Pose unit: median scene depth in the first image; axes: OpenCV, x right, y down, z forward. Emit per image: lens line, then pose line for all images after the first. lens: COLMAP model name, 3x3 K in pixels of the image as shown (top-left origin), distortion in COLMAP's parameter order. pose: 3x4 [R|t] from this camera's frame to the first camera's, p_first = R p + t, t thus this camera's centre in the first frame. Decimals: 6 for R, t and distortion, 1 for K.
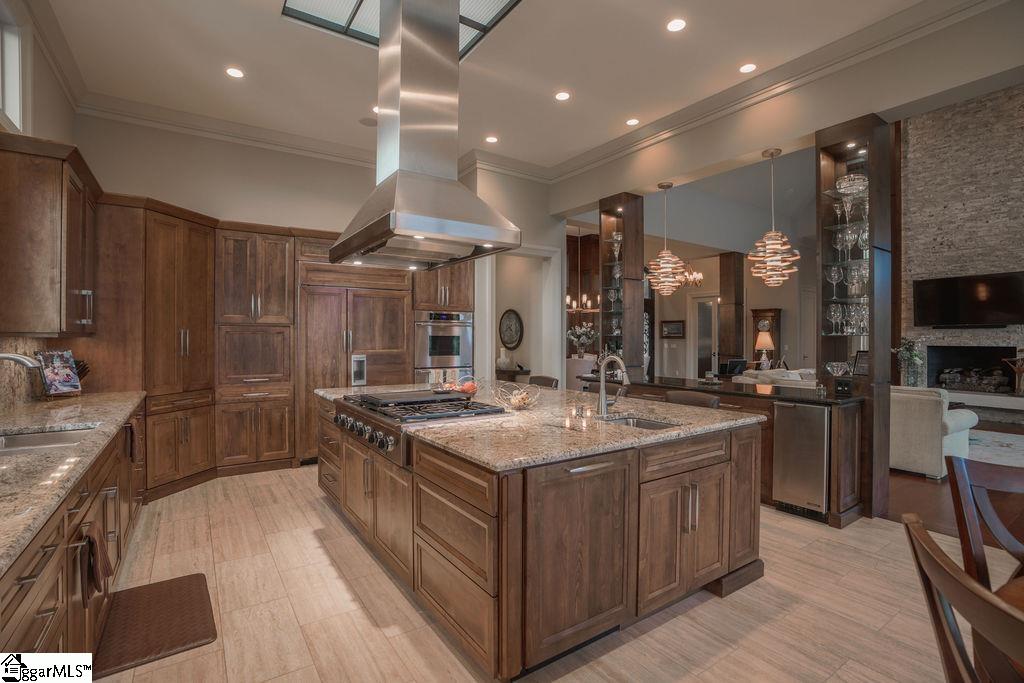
lens RADIAL K [[466.8, 0, 498.3], [0, 466.8, 336.7], [0, 0, 1]] dist [0.000199, -0.000172]
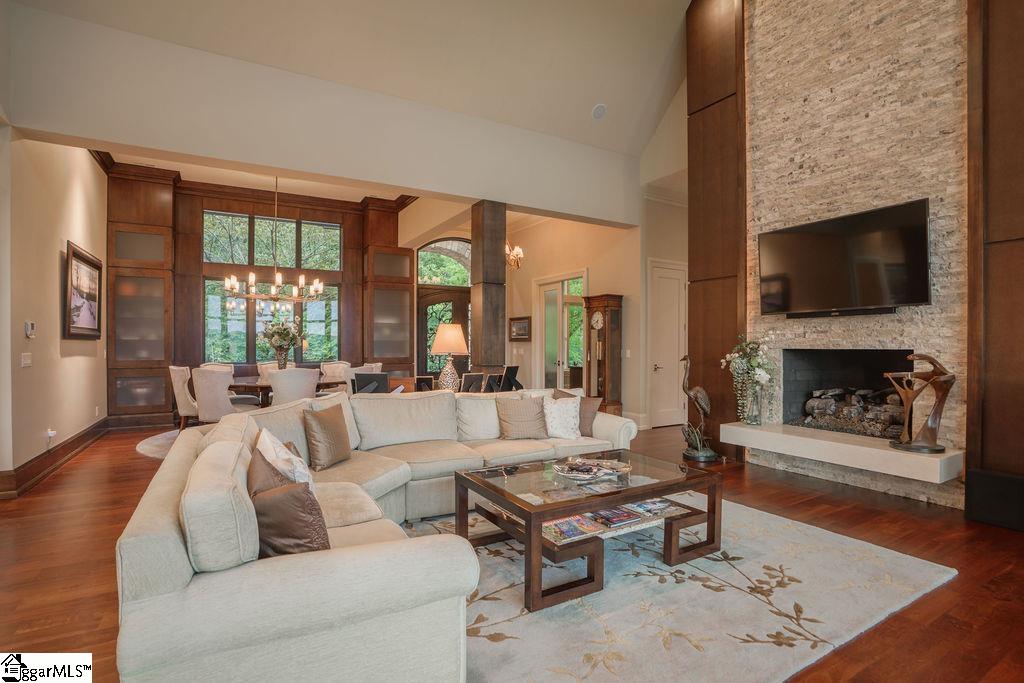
lens RADIAL K [[475.7, 0, 490.6], [0, 475.7, 345.8], [0, 0, 1]] dist [-0.019479, 0.000808]
pose [[0.997033, -0.002329, -0.076945, 0.628886], [0.002601, 0.999991, 0.003431, 0.013072], [0.076937, -0.003621, 0.997029, 0.413849]]
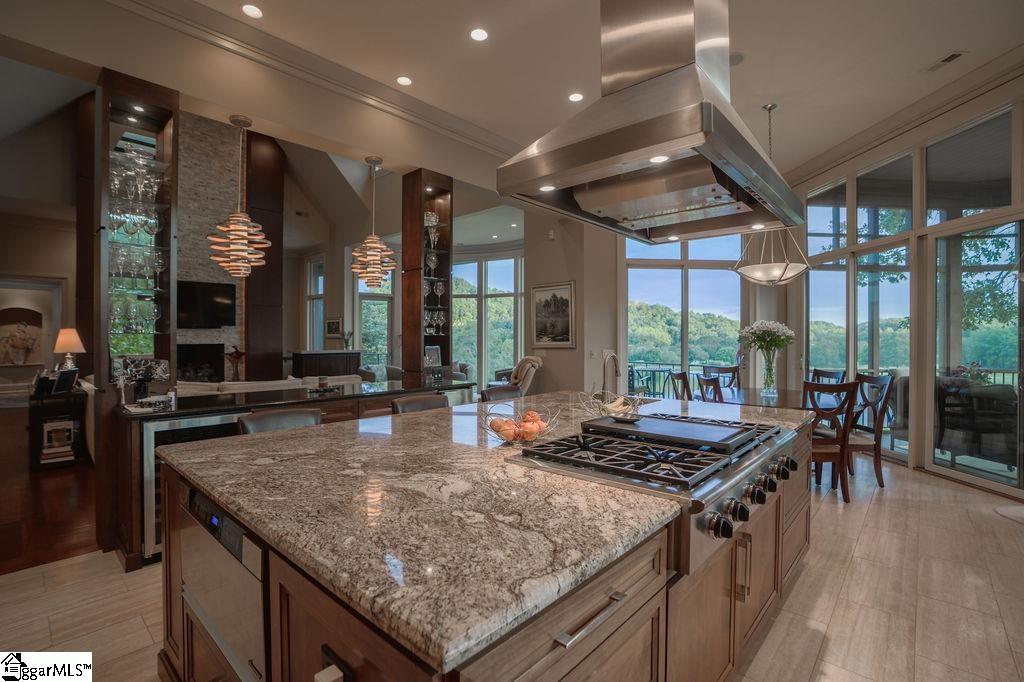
lens RADIAL K [[473.7, 0, 515.4], [0, 473.7, 338.3], [0, 0, 1]] dist [-0.000797, 0.000525]
pose [[-0.260748, -0.002095, 0.965405, -0.293155], [-0.004412, 0.999990, 0.000979, 0.002481], [-0.965397, -0.004004, -0.260754, 0.532338]]
